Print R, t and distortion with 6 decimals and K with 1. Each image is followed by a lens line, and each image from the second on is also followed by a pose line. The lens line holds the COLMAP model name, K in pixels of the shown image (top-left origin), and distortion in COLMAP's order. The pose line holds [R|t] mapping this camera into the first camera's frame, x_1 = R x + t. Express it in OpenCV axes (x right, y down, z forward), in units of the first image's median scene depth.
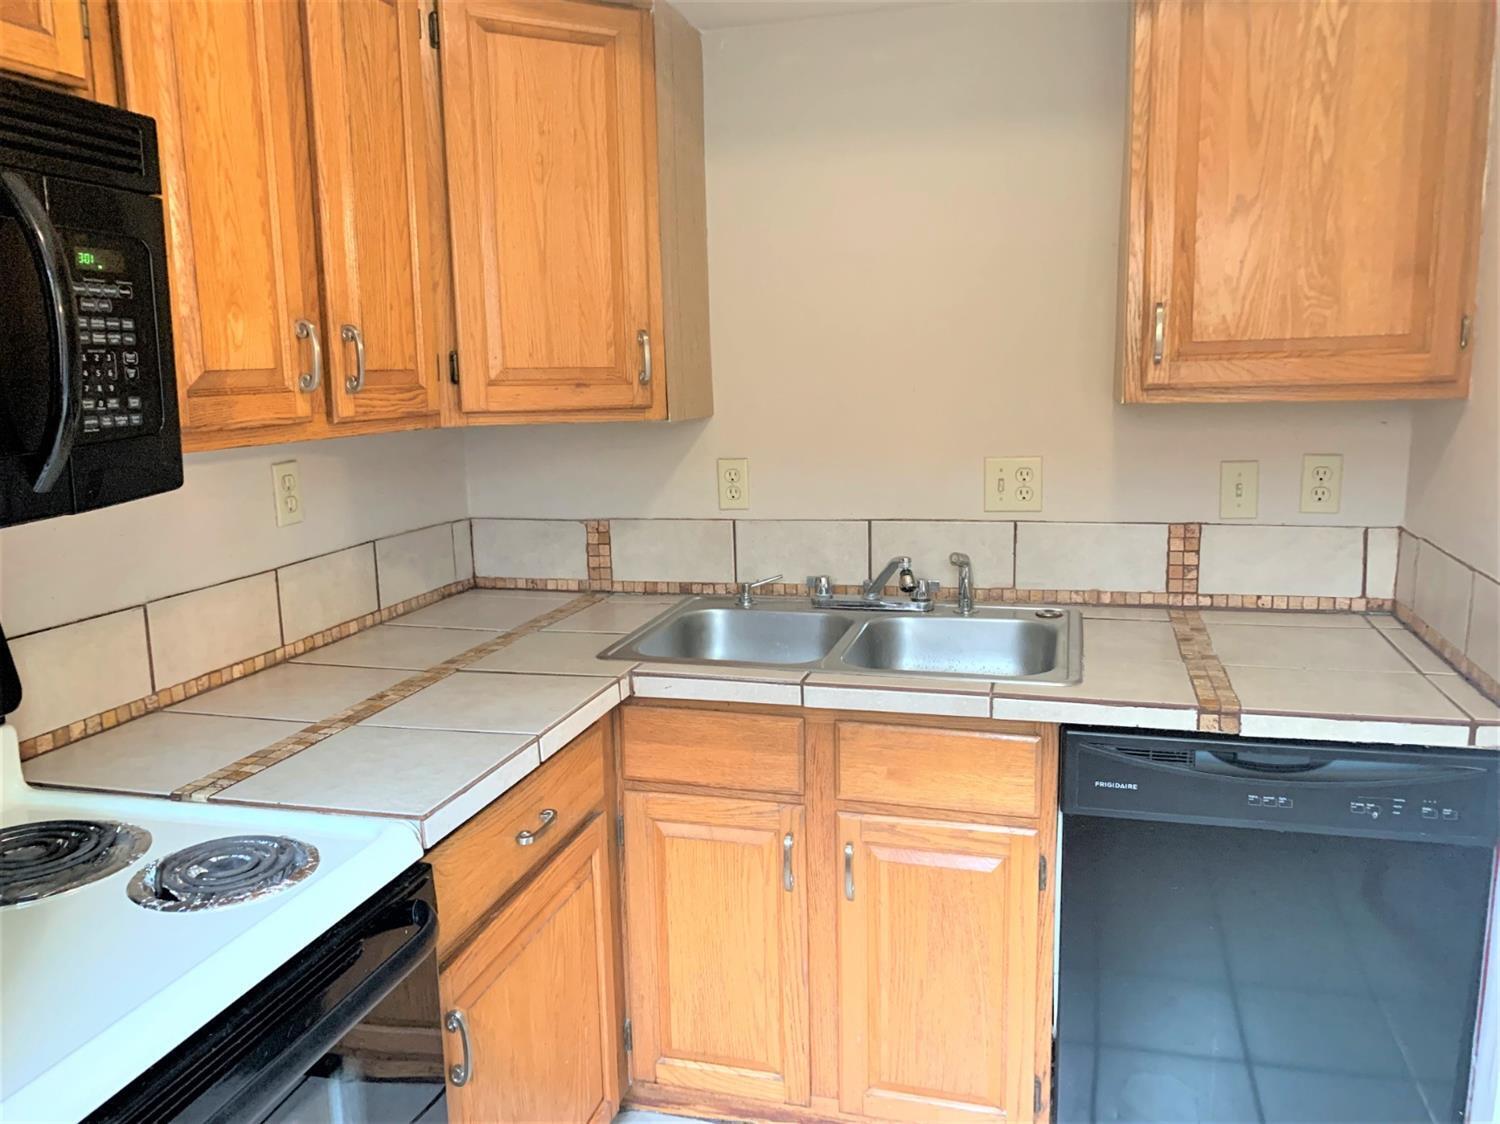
lens RADIAL K [[1136.8, 0, 792.2], [0, 1136.8, 533.4], [0, 0, 1]] dist [0.205425, -0.336371]
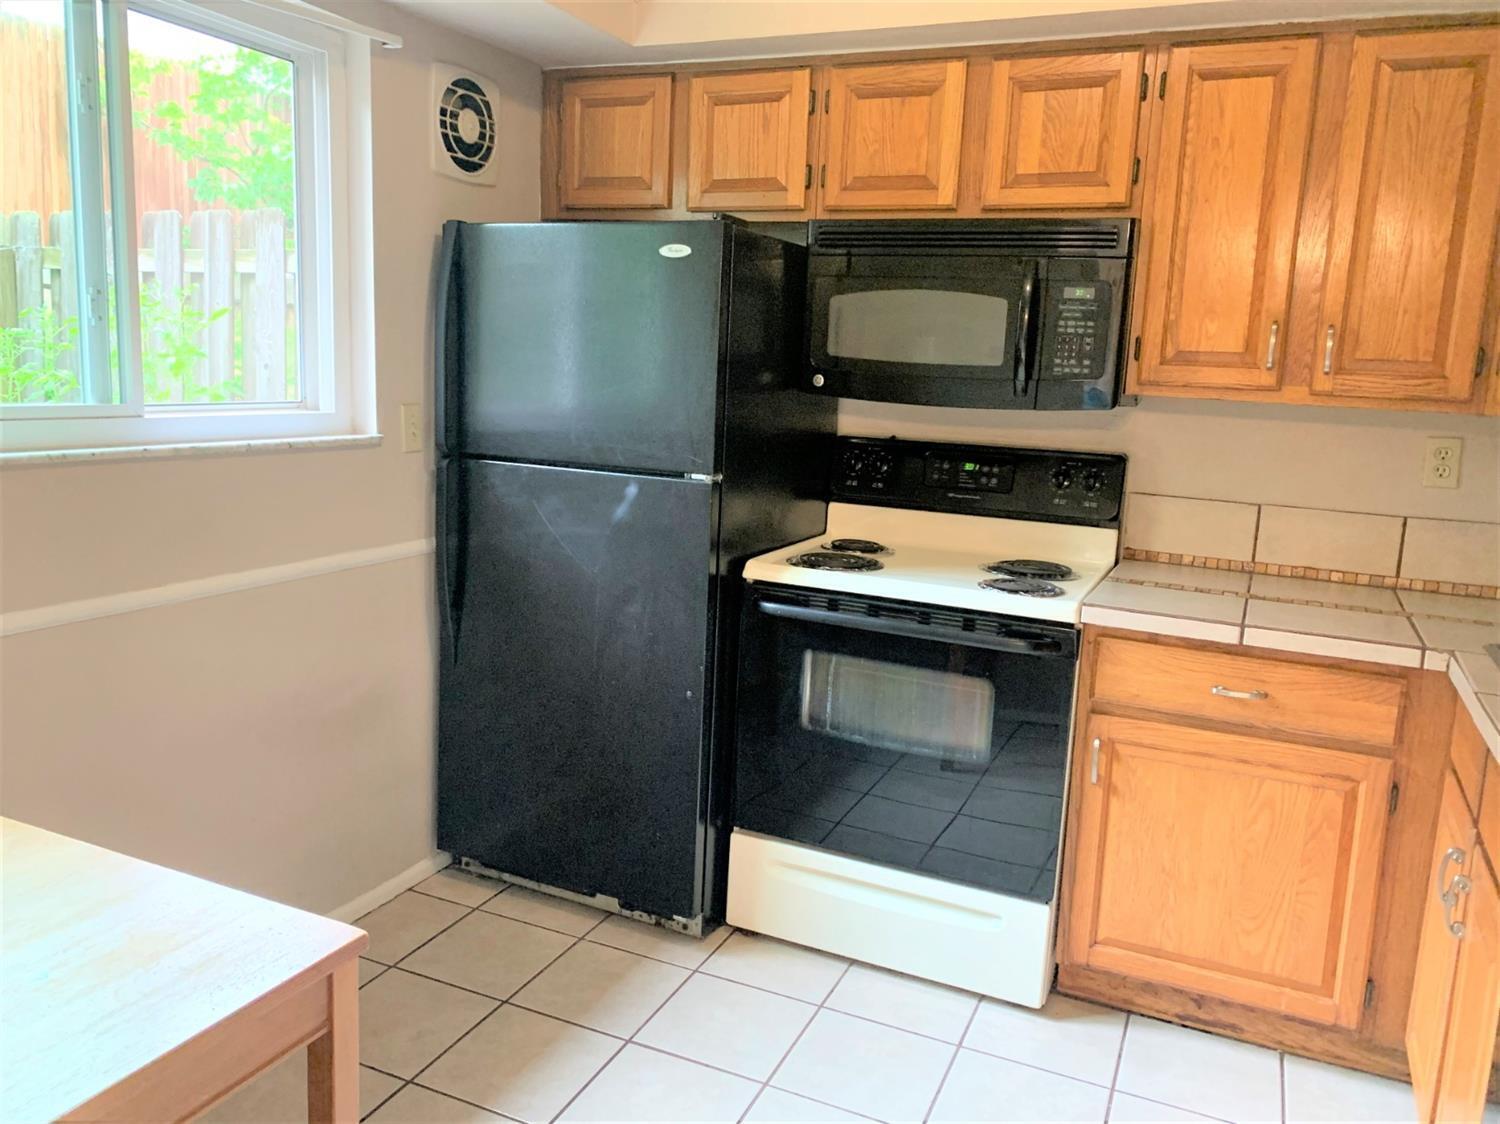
lens RADIAL K [[1143.4, 0, 748.8], [0, 1143.4, 538.7], [0, 0, 1]] dist [0.129803, -0.122233]
pose [[-0.187701, 0.162485, -0.968693, 0.995153], [-0.194040, 0.960652, 0.198735, -0.066828], [0.962869, 0.225268, -0.148787, 0.518338]]
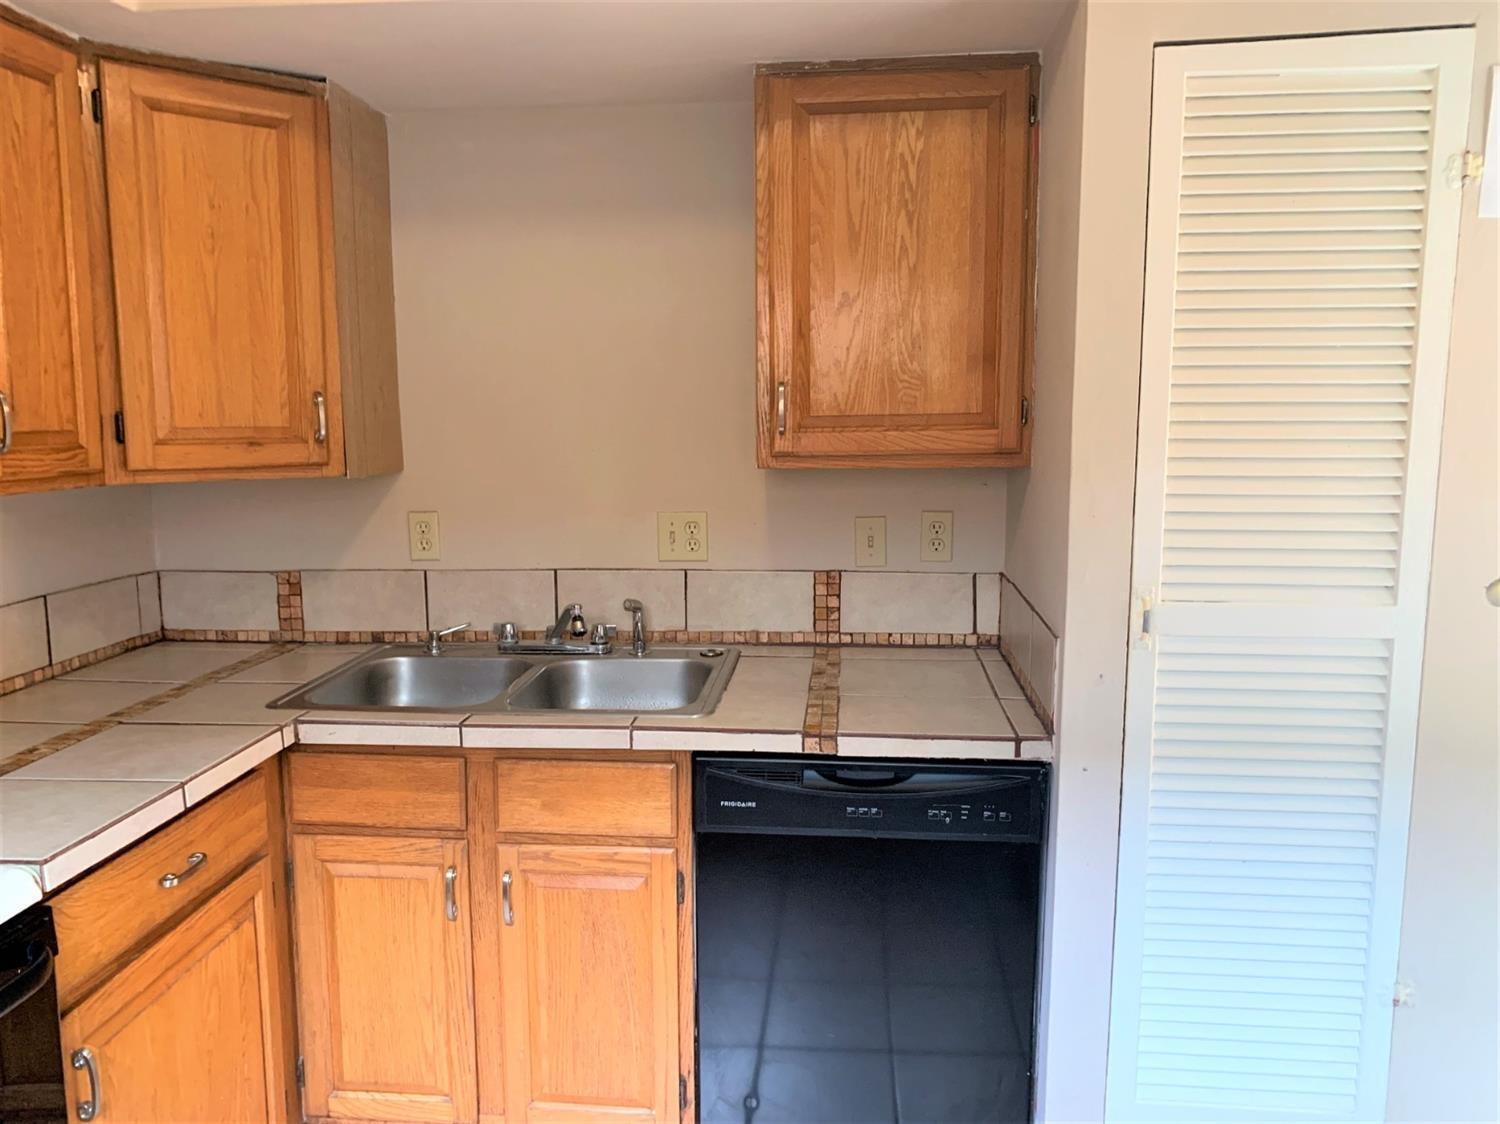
lens RADIAL K [[1143.4, 0, 748.8], [0, 1143.4, 538.7], [0, 0, 1]] dist [0.129803, -0.122233]
pose [[0.989592, -0.004620, 0.143830, 0.112535], [0.008999, 0.999515, -0.029810, -0.008282], [-0.143623, 0.030794, 0.989153, -0.111326]]
